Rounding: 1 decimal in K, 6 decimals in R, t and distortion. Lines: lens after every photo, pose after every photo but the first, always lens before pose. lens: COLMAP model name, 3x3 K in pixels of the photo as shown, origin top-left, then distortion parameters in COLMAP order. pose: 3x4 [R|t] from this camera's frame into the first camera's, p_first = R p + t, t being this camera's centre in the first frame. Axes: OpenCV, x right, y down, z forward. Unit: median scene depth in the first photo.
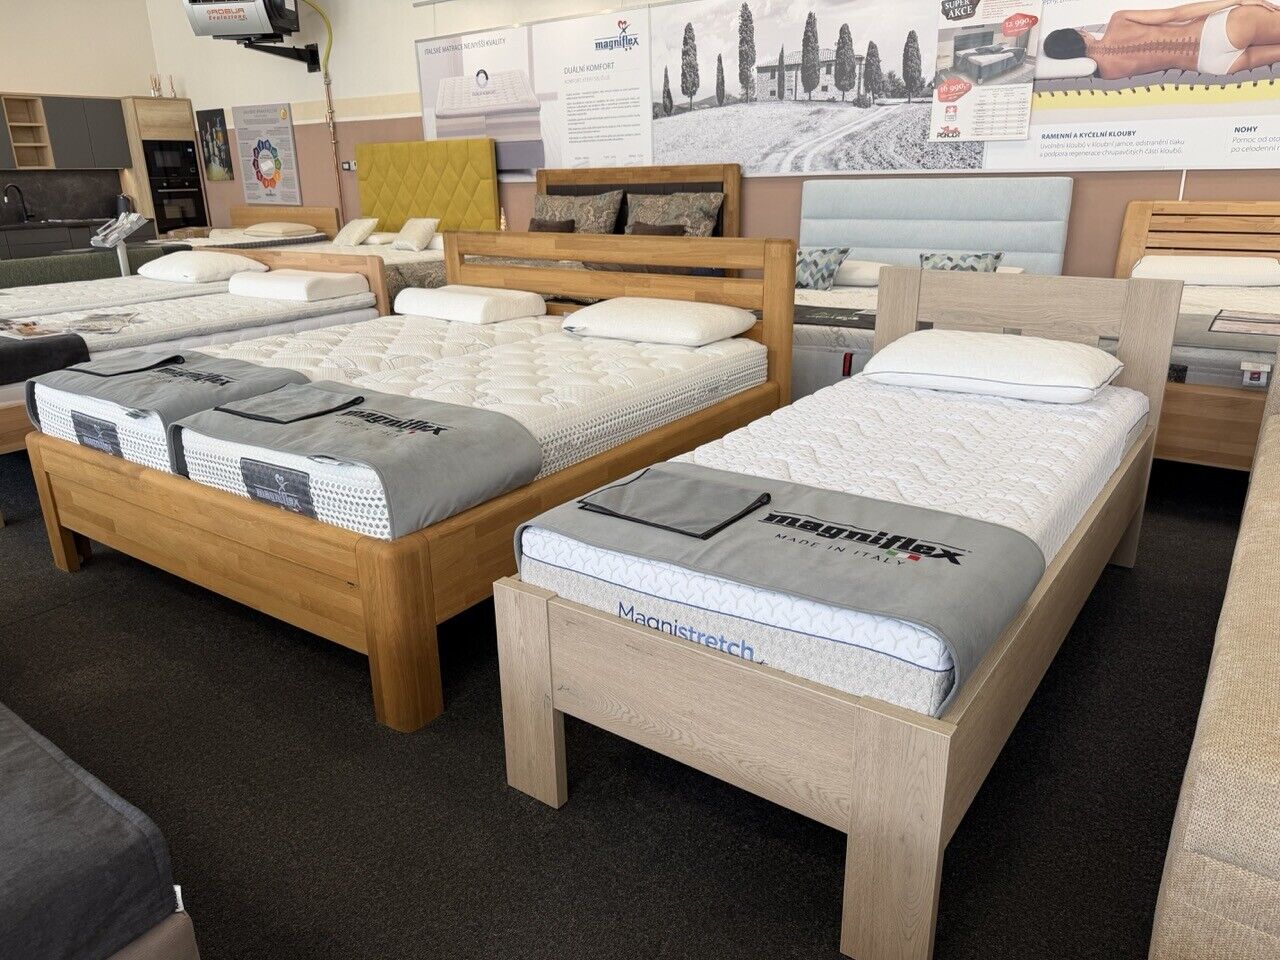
lens RADIAL K [[908.4, 0, 640.0], [0, 908.4, 480.0], [0, 0, 1]] dist [0.003842, -0.008780]
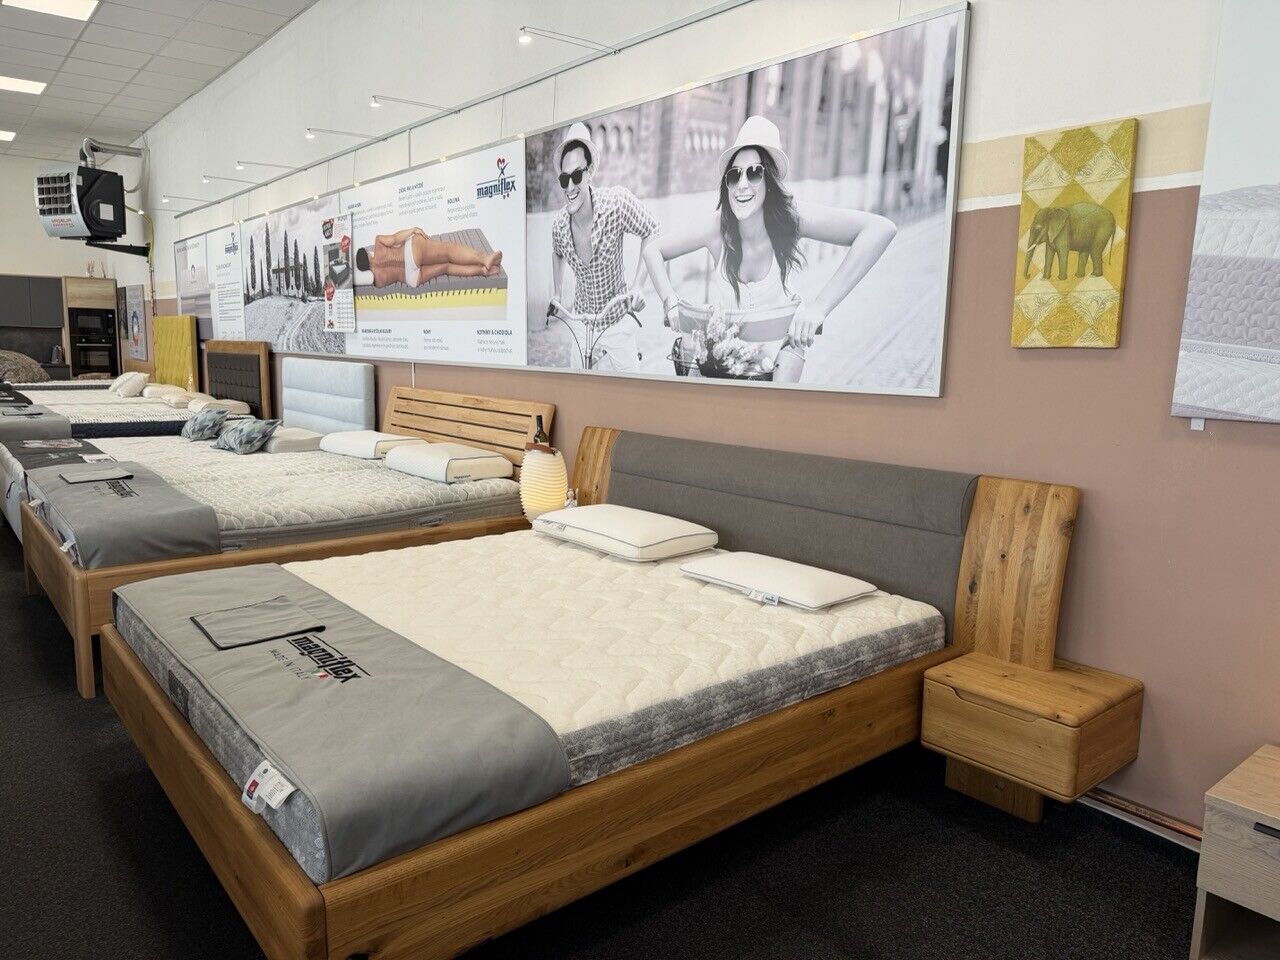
lens RADIAL K [[882.8, 0, 639.8], [0, 882.8, 524.6], [0, 0, 1]] dist [-0.027876, -0.002382]
pose [[0.967309, 0.094501, -0.235334, 0.981749], [-0.123051, 0.986316, -0.109719, -0.034370], [0.221745, 0.135090, 0.965702, -0.017347]]
